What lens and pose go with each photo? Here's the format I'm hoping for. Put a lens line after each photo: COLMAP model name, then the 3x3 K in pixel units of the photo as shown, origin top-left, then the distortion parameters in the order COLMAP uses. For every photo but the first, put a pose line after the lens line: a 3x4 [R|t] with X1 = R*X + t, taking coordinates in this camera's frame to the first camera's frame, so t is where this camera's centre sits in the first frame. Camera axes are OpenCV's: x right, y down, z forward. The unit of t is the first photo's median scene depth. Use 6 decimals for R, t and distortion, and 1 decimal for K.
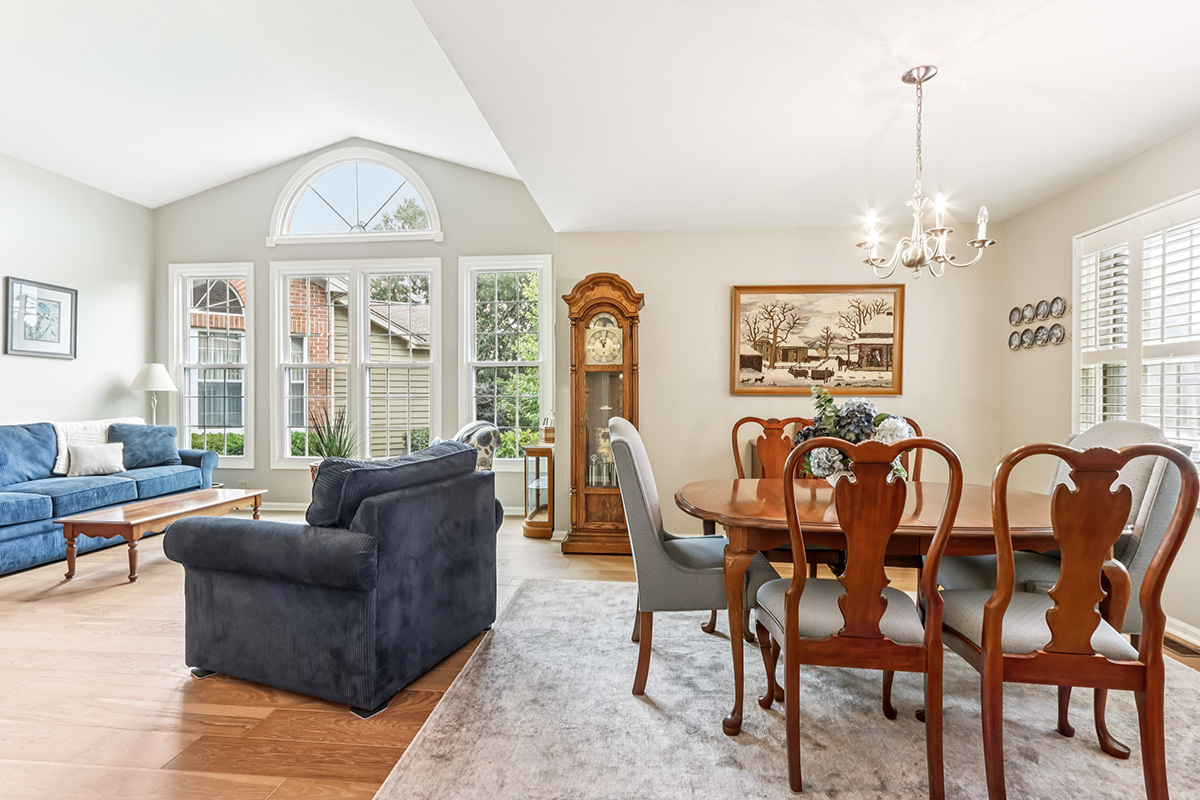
lens RADIAL K [[569.2, 0, 600.0], [0, 569.2, 400.0], [0, 0, 1]] dist [0.002201, 0.000834]
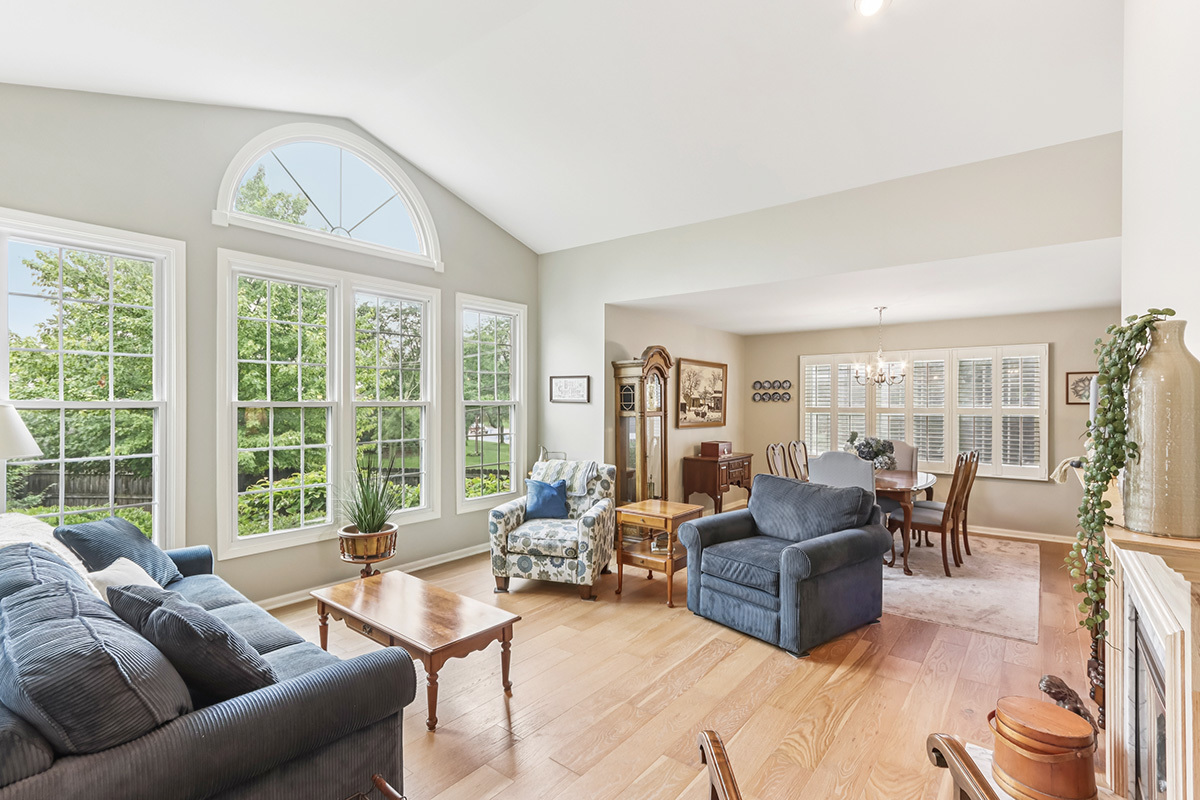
lens RADIAL K [[552.3, 0, 600.7], [0, 552.3, 405.2], [0, 0, 1]] dist [-0.001049, 0.000253]
pose [[0.552192, -0.004713, 0.833704, -1.136812], [-0.000180, 0.999983, 0.005772, -0.081628], [-0.833717, -0.003337, 0.552182, 0.352825]]
